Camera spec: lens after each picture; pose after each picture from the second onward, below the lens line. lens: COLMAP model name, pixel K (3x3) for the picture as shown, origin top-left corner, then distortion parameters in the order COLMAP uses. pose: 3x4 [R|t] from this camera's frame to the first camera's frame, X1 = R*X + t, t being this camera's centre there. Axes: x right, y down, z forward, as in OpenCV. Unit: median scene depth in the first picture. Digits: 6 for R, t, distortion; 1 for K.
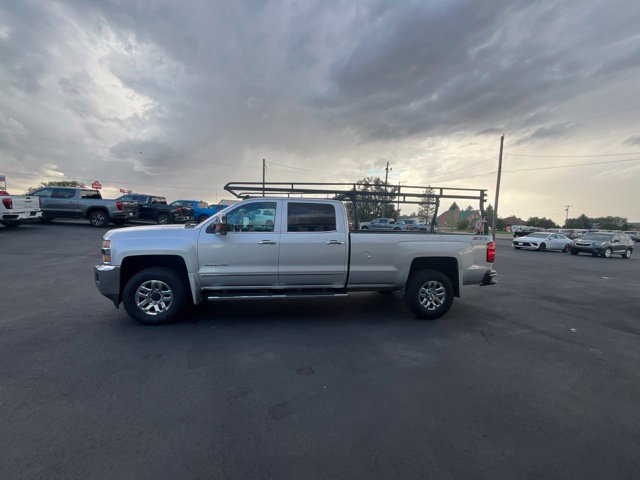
lens RADIAL K [[255.4, 0, 312.3], [0, 255.4, 241.0], [0, 0, 1]] dist [0.000694, -0.006184]
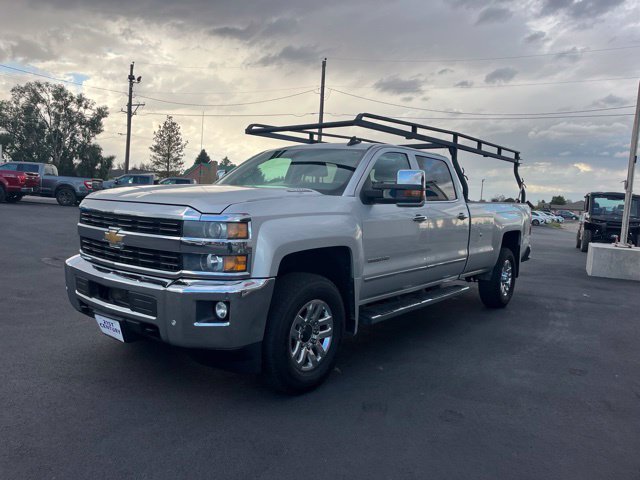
lens RADIAL K [[479.3, 0, 311.3], [0, 479.3, 239.3], [0, 0, 1]] dist [0.062679, -0.081950]
pose [[0.744180, -0.053791, 0.665810, -1.105574], [0.023532, 0.998245, 0.054347, -0.012388], [-0.667565, -0.024776, 0.744139, 0.279624]]
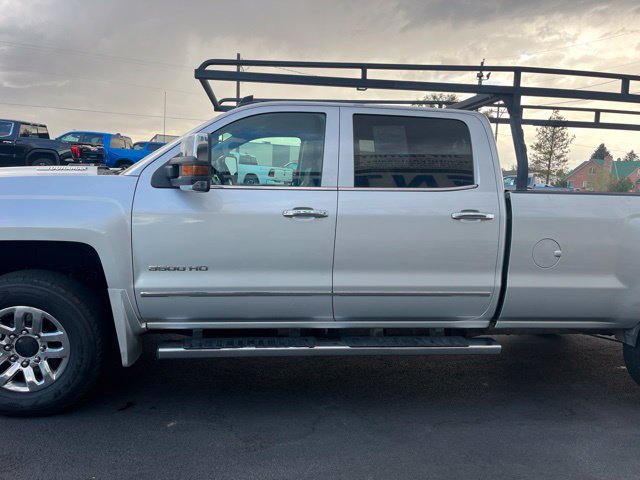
lens RADIAL K [[479.3, 0, 311.3], [0, 479.3, 239.3], [0, 0, 1]] dist [0.062679, -0.081950]
pose [[0.999604, 0.013202, -0.024859, -0.140772], [-0.012011, 0.998802, 0.047446, 0.010052], [0.025455, -0.047129, 0.998564, 0.243101]]
